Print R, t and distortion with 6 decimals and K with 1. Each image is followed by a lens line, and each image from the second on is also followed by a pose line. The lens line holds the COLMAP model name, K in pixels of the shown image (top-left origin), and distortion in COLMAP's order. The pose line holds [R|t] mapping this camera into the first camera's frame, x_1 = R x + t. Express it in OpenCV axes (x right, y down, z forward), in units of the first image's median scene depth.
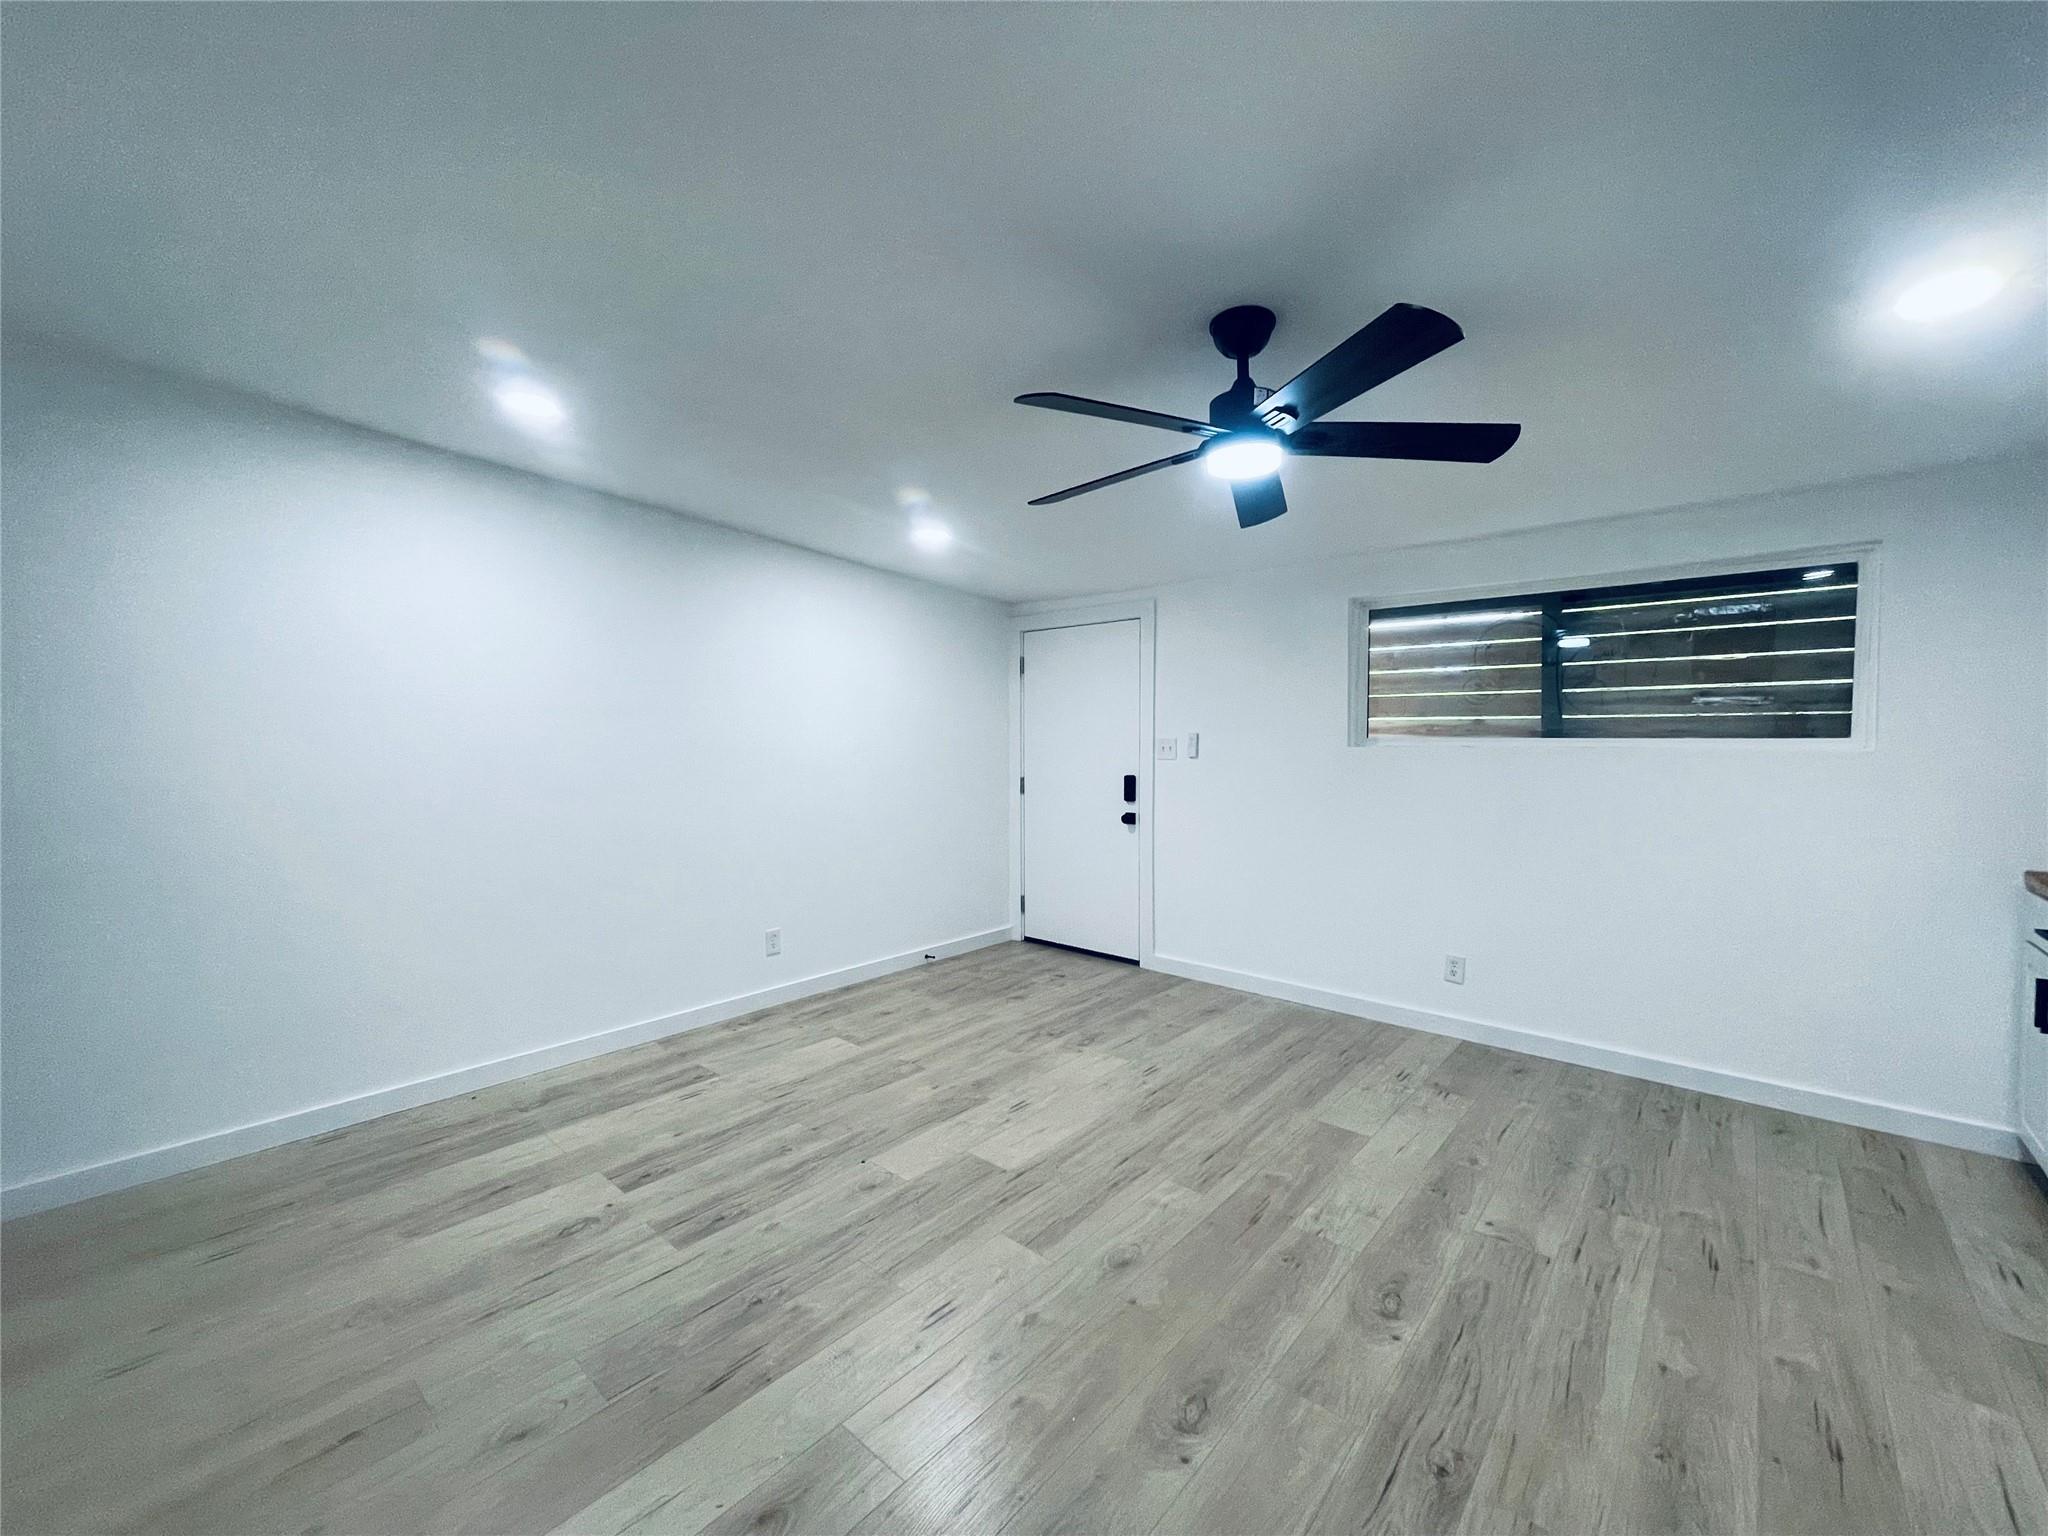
lens RADIAL K [[828.8, 0, 1024.0], [0, 828.8, 768.0], [0, 0, 1]] dist [-0.002221, 0.000174]
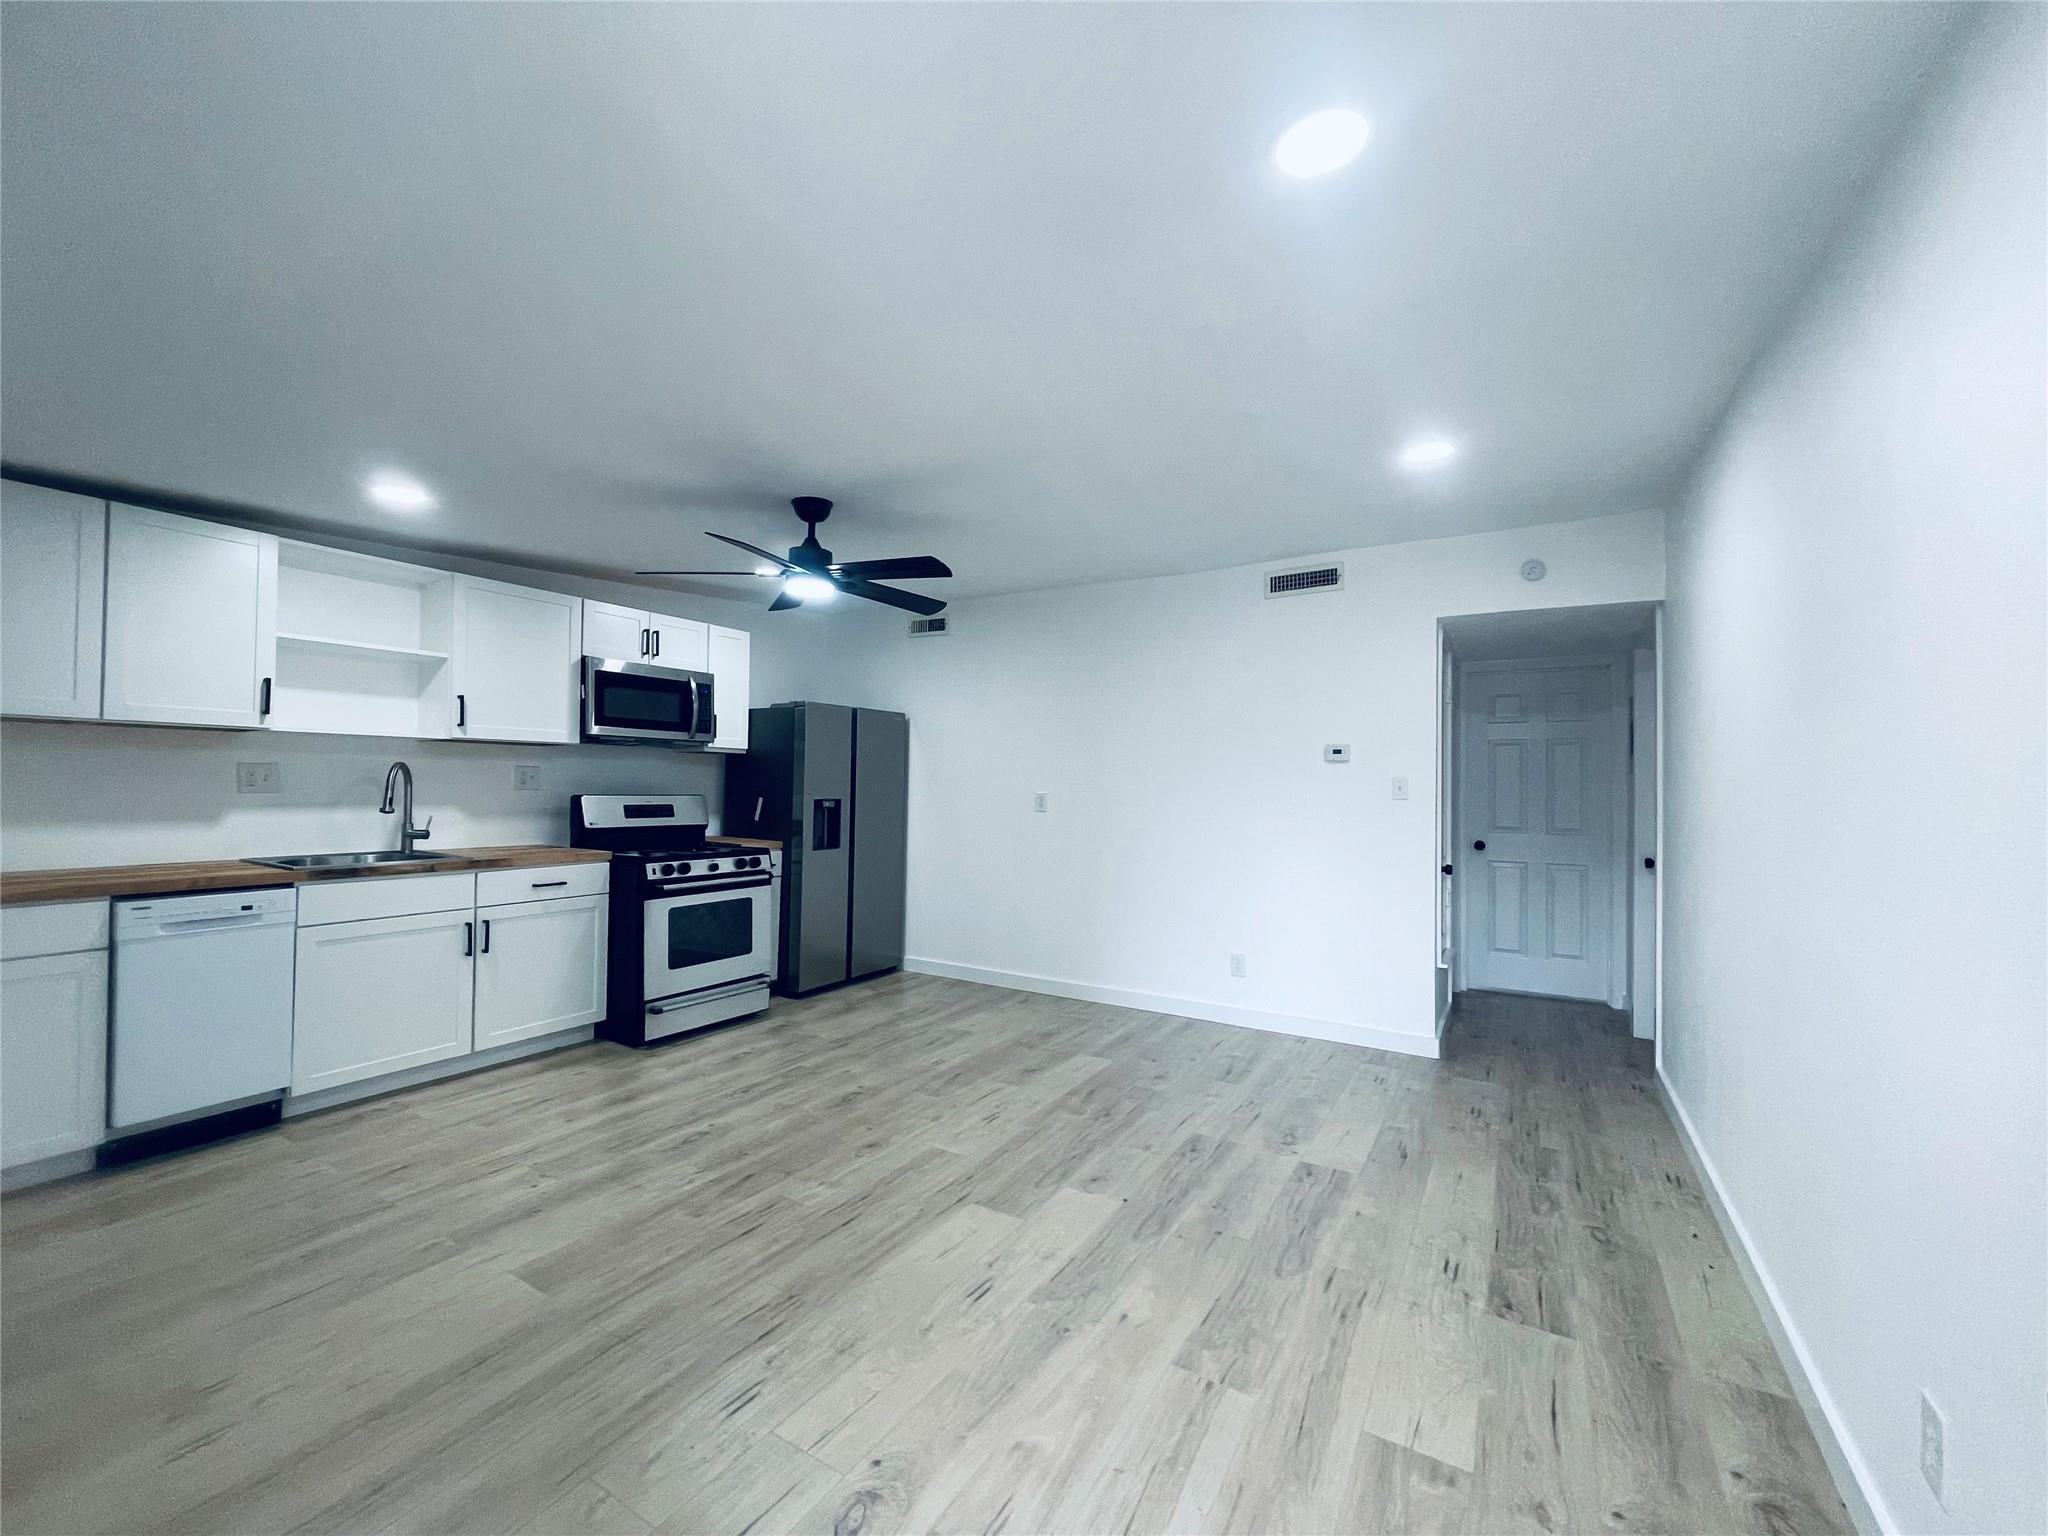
lens RADIAL K [[827.4, 0, 1020.3], [0, 827.4, 770.1], [0, 0, 1]] dist [-0.007255, 0.000119]
pose [[-0.985025, -0.015362, -0.171726, 0.084450], [-0.018025, 0.999740, 0.013955, -0.031162], [0.171467, 0.016841, -0.985046, 1.652298]]
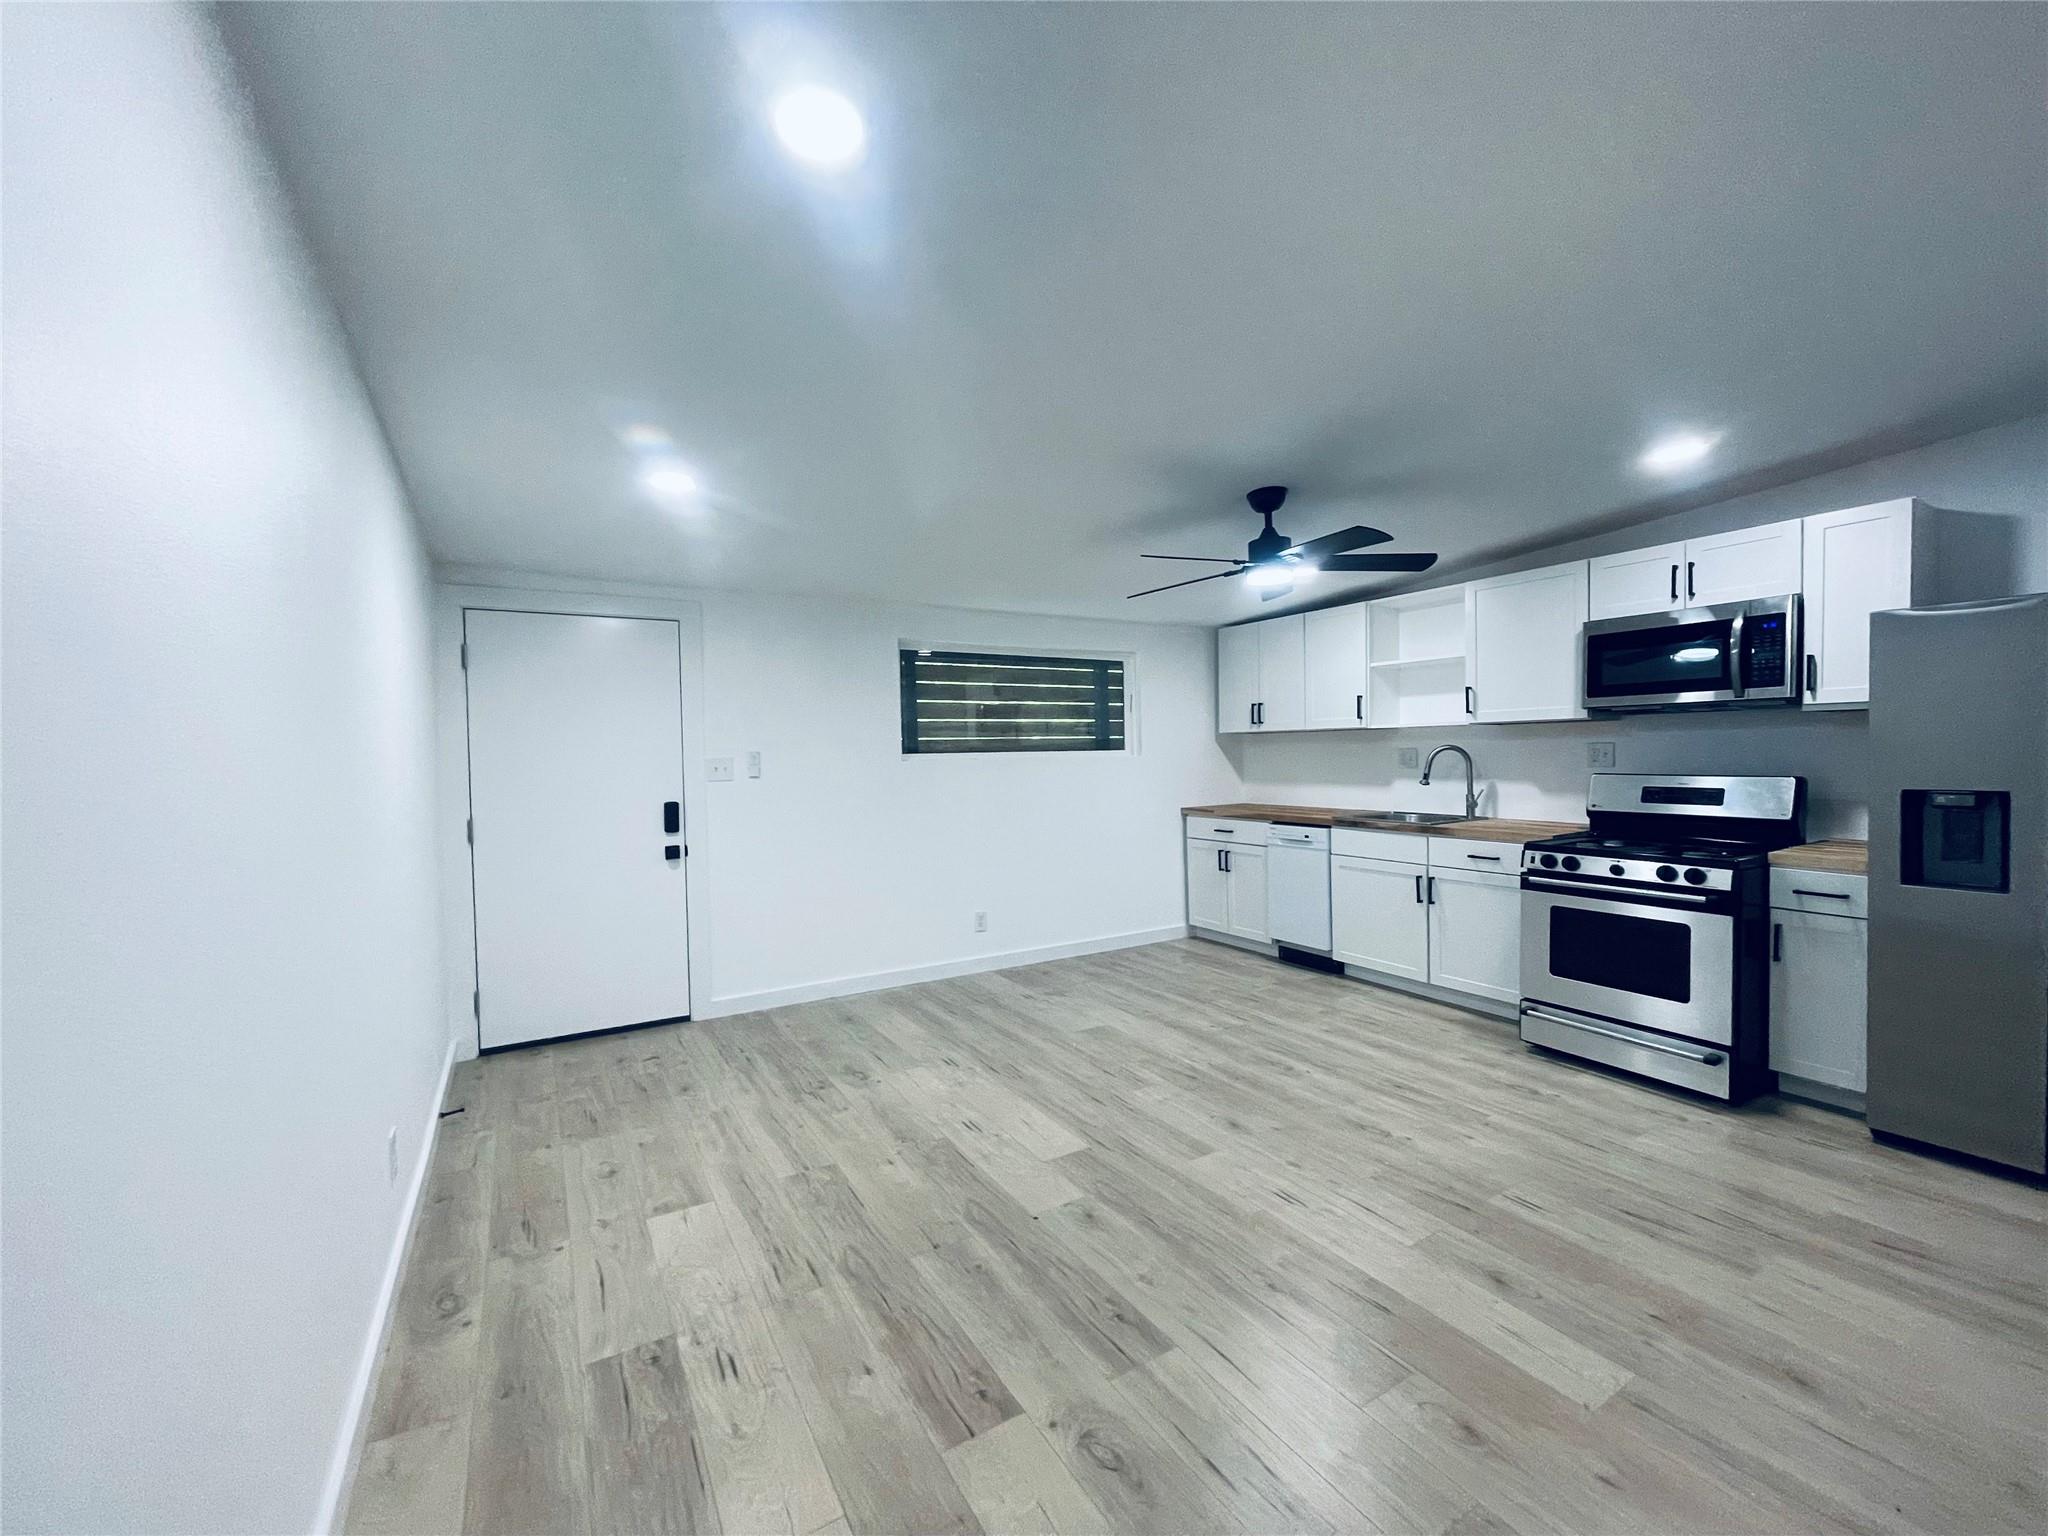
lens RADIAL K [[828.8, 0, 1024.0], [0, 828.8, 768.0], [0, 0, 1]] dist [-0.002221, 0.000174]
pose [[0.306521, -0.025745, 0.951516, -0.906968], [0.052968, 0.998547, 0.009954, -0.024782], [-0.950389, 0.047349, 0.307439, 0.610621]]
